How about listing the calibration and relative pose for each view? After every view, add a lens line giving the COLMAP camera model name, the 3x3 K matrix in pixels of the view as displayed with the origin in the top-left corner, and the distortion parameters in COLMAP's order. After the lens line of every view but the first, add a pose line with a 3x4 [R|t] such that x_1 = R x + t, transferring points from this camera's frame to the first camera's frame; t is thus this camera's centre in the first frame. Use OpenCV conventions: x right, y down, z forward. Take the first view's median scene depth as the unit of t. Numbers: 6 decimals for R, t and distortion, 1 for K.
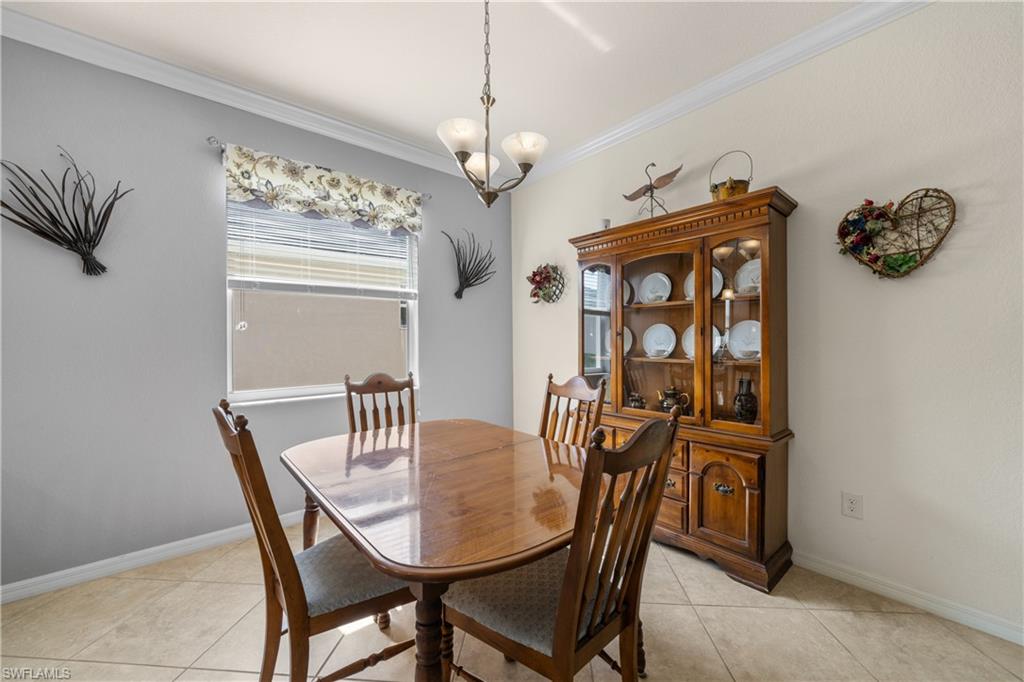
lens RADIAL K [[399.9, 0, 511.9], [0, 399.9, 338.9], [0, 0, 1]] dist [0.000936, 0.000078]
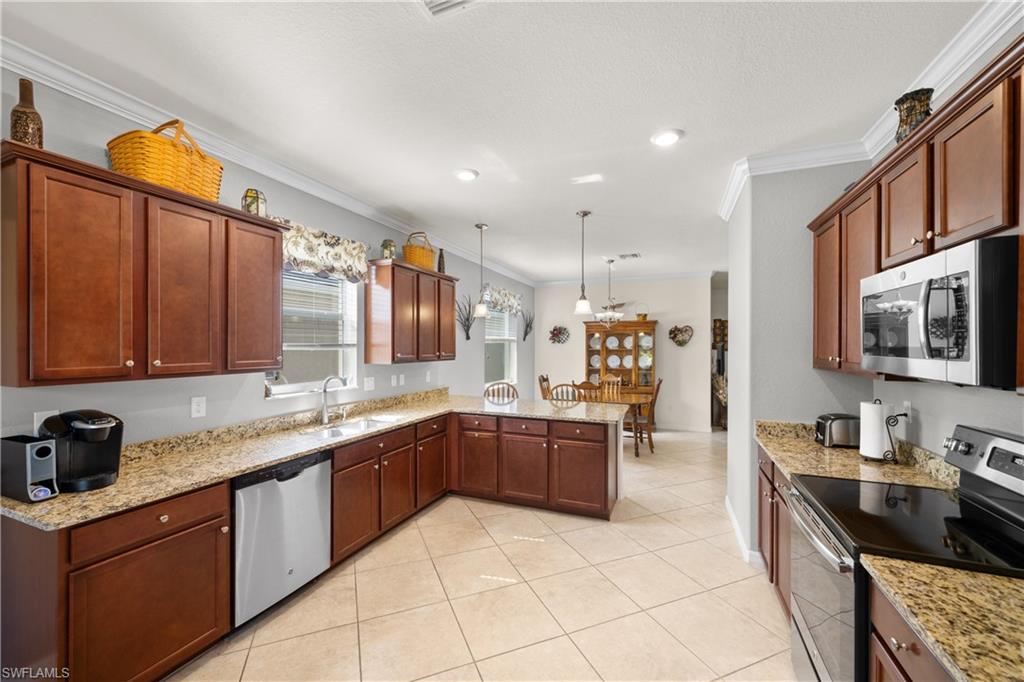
lens RADIAL K [[401.5, 0, 508.6], [0, 401.5, 343.6], [0, 0, 1]] dist [0.000306, -0.000107]
pose [[0.890867, 0.012039, 0.454105, -1.819608], [-0.011619, 0.999926, -0.003716, -0.116609], [-0.454116, -0.001966, 0.890940, -1.351787]]
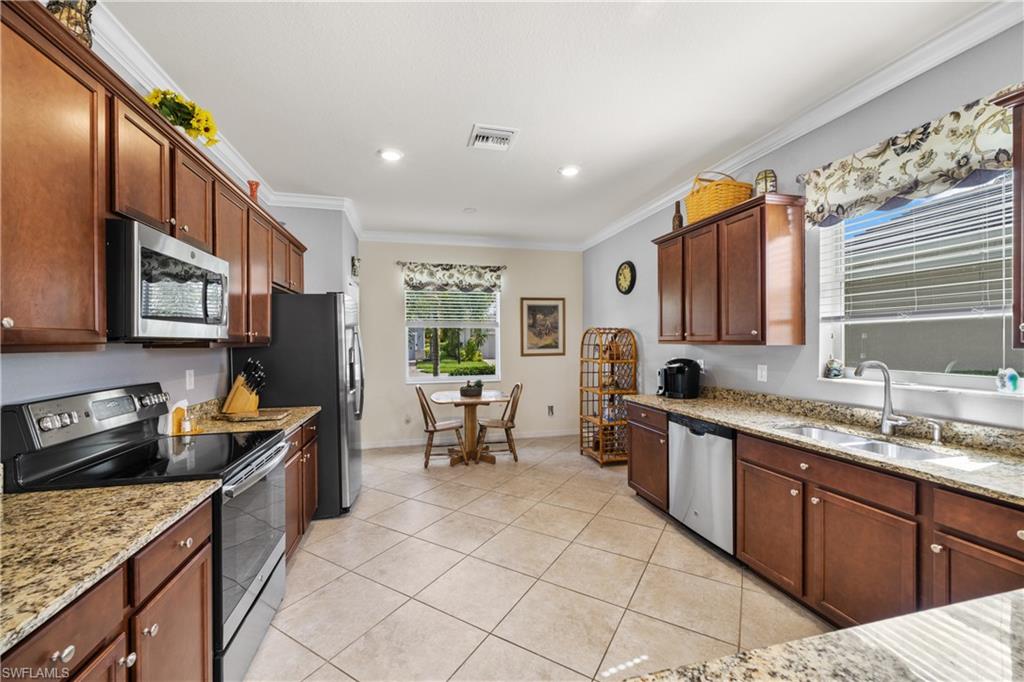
lens RADIAL K [[406.5, 0, 512.0], [0, 406.5, 341.0], [0, 0, 1]] dist [-0.000542, -0.000052]
pose [[-0.442089, 0.014052, -0.896861, -0.576004], [0.015351, 0.999849, 0.008099, -0.068455], [0.896840, -0.010188, -0.442239, -0.193362]]
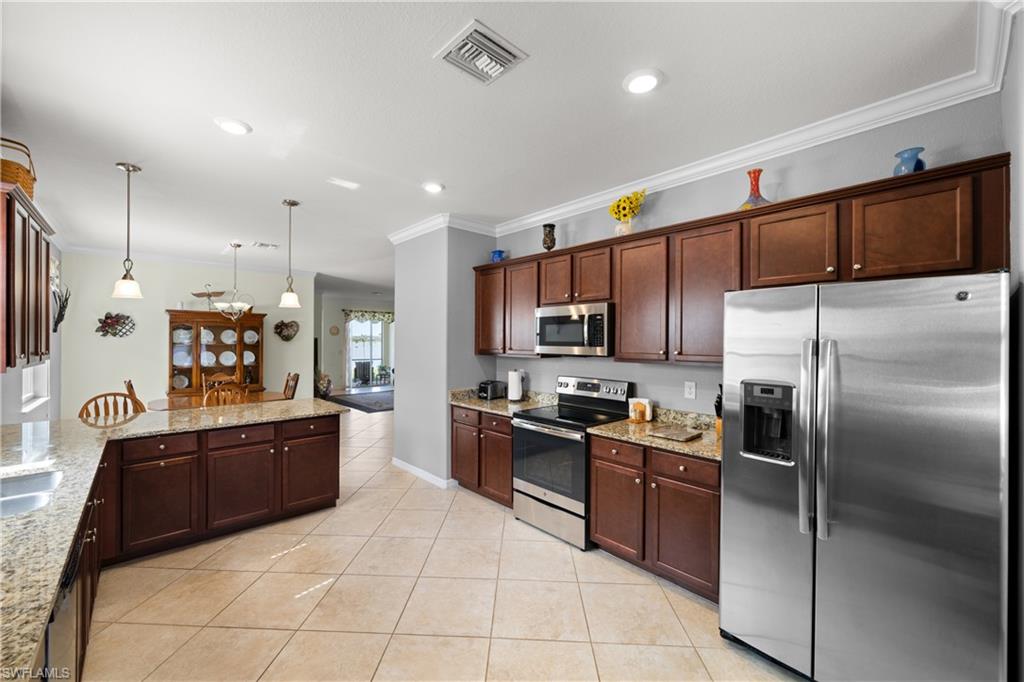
lens RADIAL K [[400.5, 0, 501.6], [0, 400.5, 339.3], [0, 0, 1]] dist [-0.000304, -0.000015]
pose [[-0.029111, 0.013416, 0.999486, -2.410270], [-0.008604, 0.999870, -0.013671, -0.108412], [-0.999539, -0.008997, -0.028992, -0.790154]]
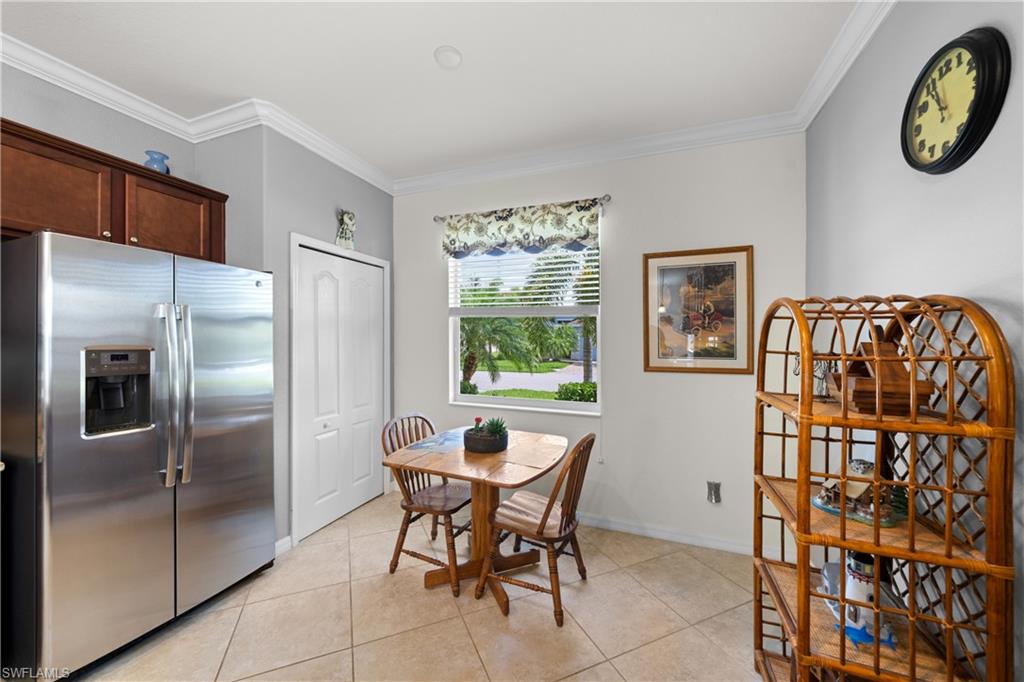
lens RADIAL K [[381.1, 0, 503.6], [0, 381.1, 331.4], [0, 0, 1]] dist [-0.000203, 0.000002]
pose [[-0.883788, -0.007403, -0.467830, -1.925934], [0.002843, 0.999771, -0.021190, -0.051885], [0.467880, -0.020057, -0.883565, -0.417417]]
